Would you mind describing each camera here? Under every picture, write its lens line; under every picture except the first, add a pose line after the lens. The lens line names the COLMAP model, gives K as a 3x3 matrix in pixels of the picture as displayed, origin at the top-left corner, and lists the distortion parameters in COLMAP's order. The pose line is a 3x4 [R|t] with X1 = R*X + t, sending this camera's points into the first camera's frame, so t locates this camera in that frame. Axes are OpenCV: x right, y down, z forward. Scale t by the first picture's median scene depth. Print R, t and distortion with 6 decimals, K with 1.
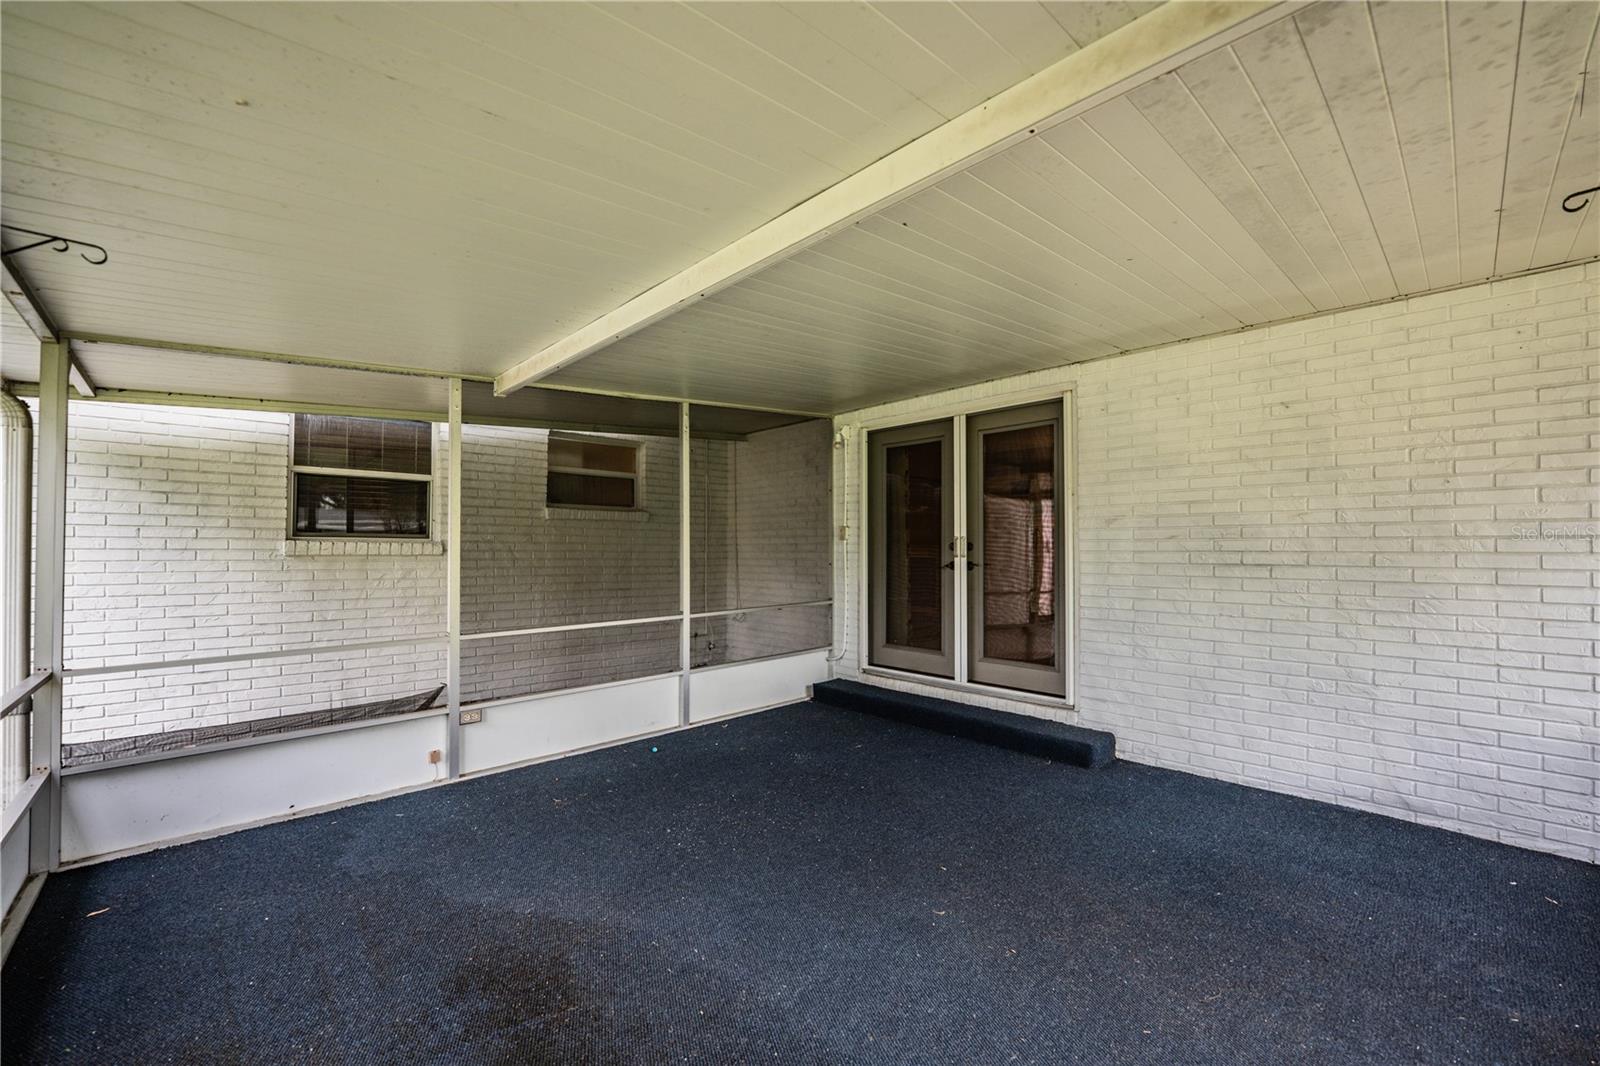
lens RADIAL K [[641.6, 0, 804.2], [0, 641.6, 538.5], [0, 0, 1]] dist [-0.011779, -0.000092]
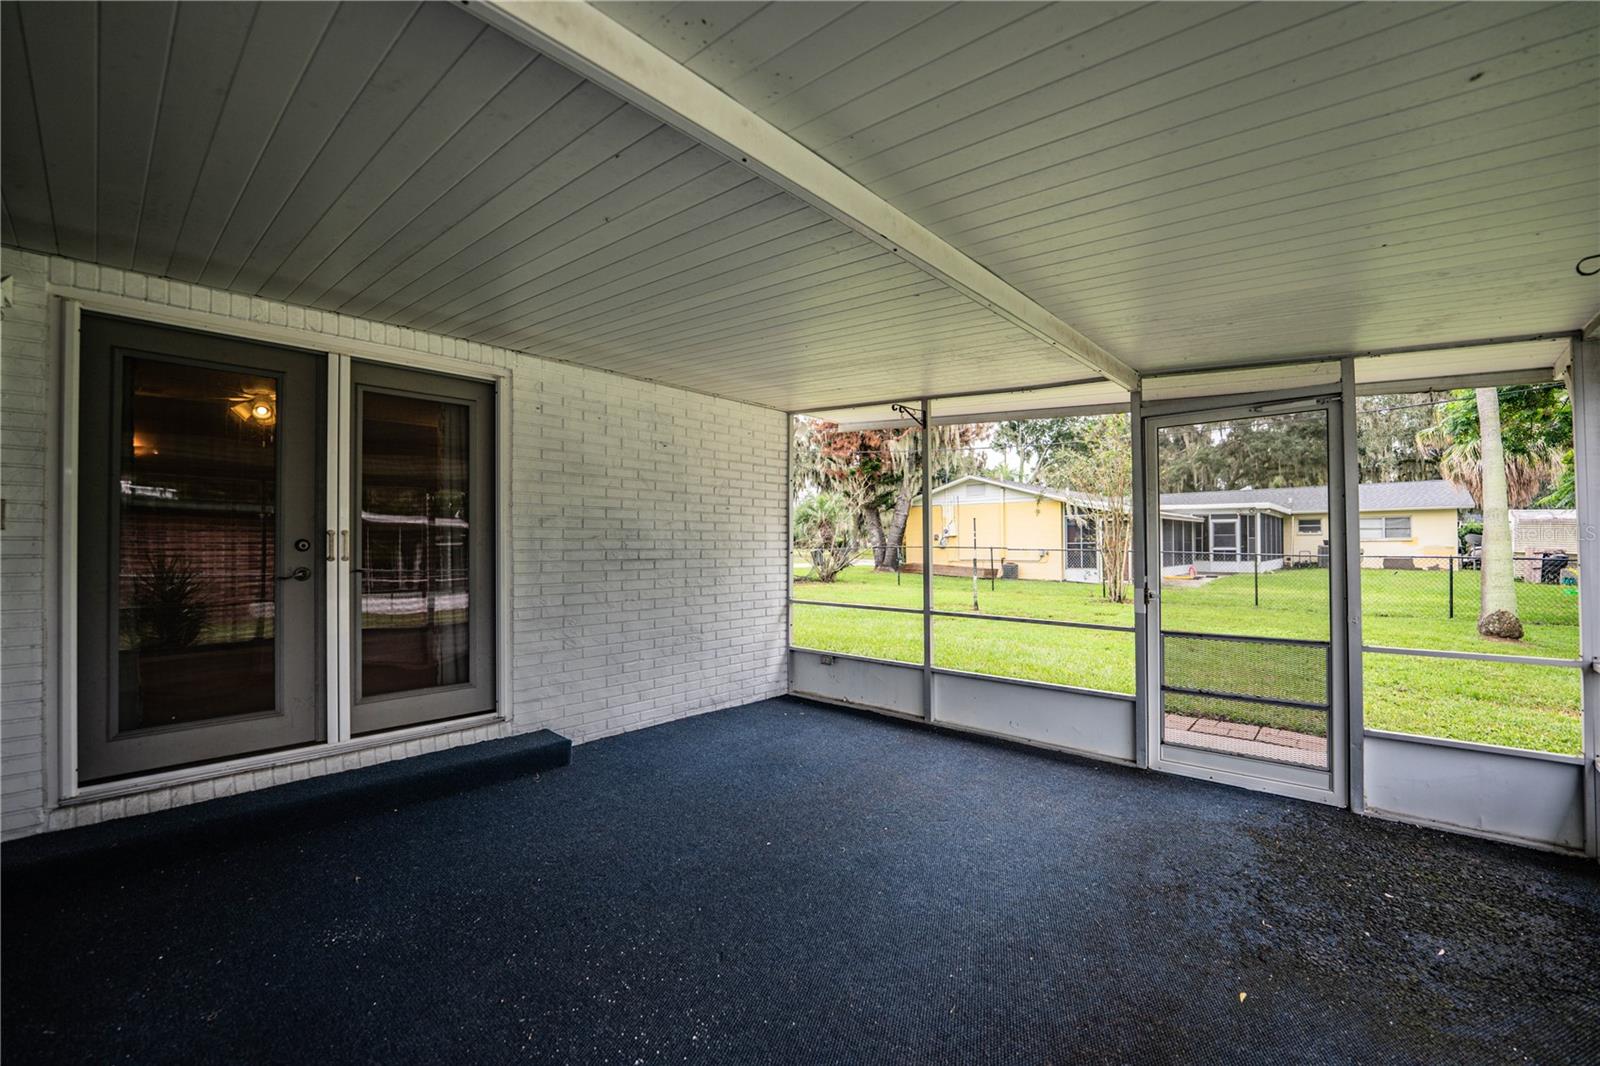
lens RADIAL K [[641.6, 0, 804.2], [0, 641.6, 538.5], [0, 0, 1]] dist [-0.011779, -0.000092]
pose [[-0.054114, 0.012629, 0.998455, -0.585096], [-0.012358, 0.999835, -0.013316, 0.010530], [-0.998458, -0.013059, -0.053949, 0.677691]]
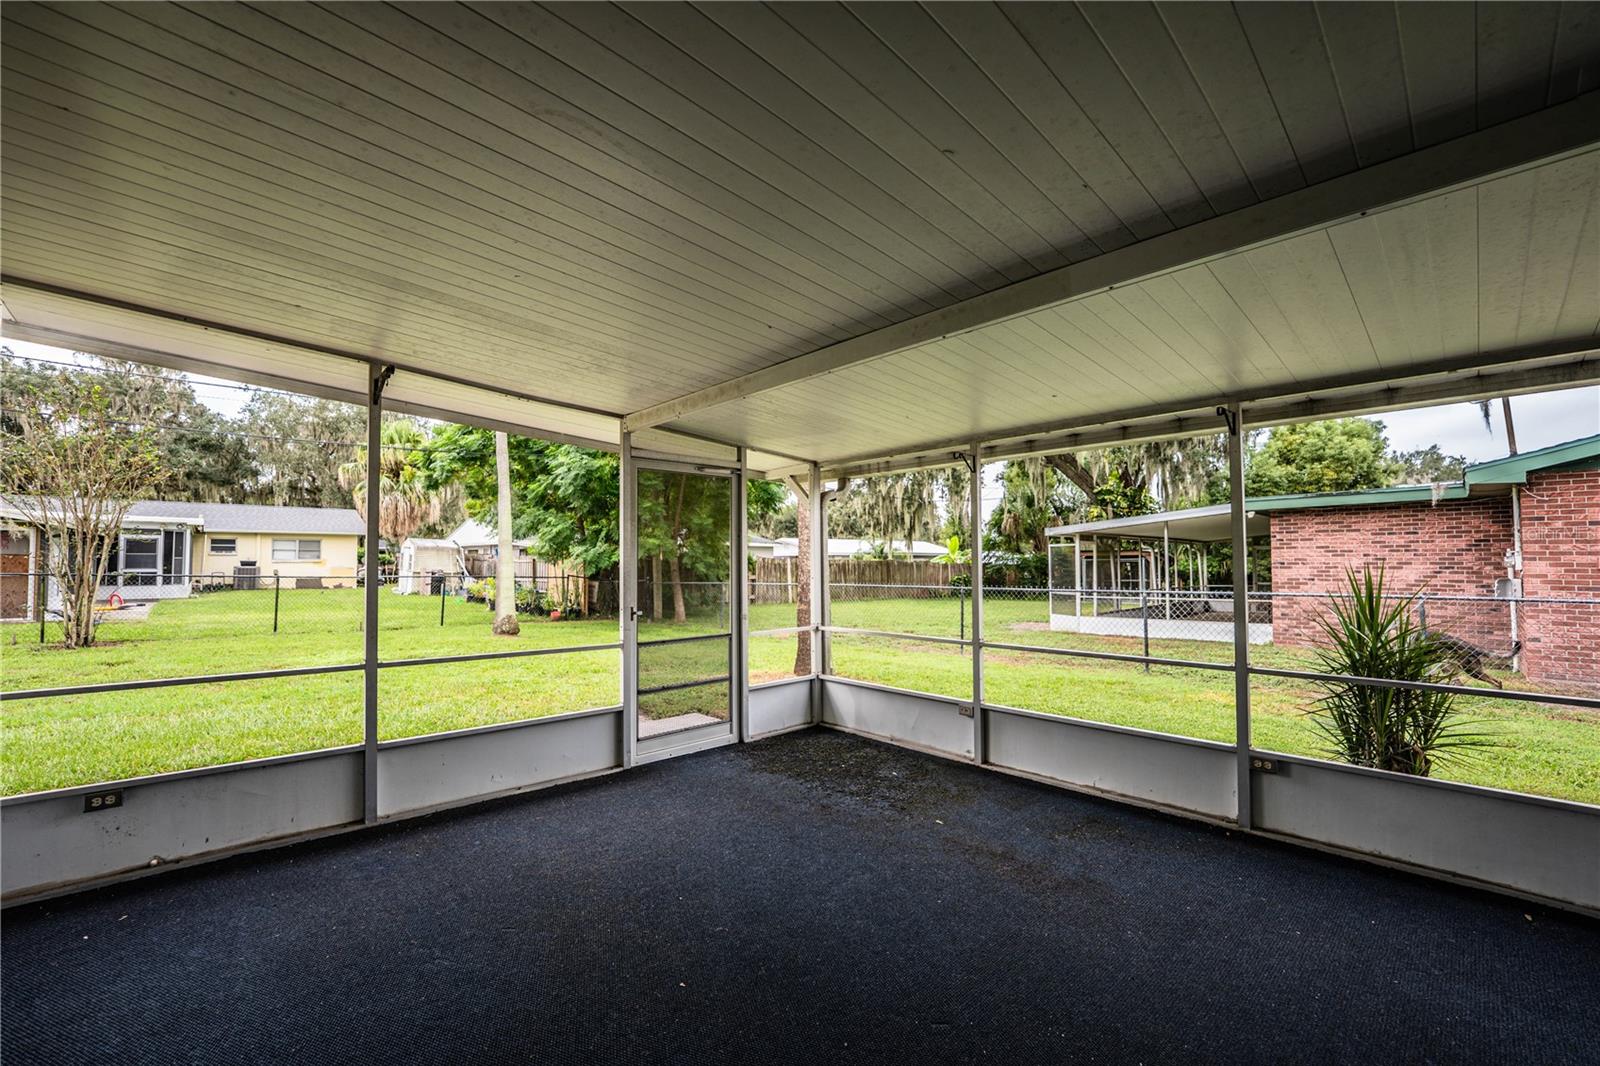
lens RADIAL K [[648.8, 0, 800.0], [0, 648.8, 533.0], [0, 0, 1]] dist [-0.027234, -0.000095]
pose [[-0.998865, 0.005930, 0.047252, 0.019861], [0.002960, 0.998030, -0.062663, 0.010590], [-0.047531, -0.062452, -0.996916, 1.214819]]
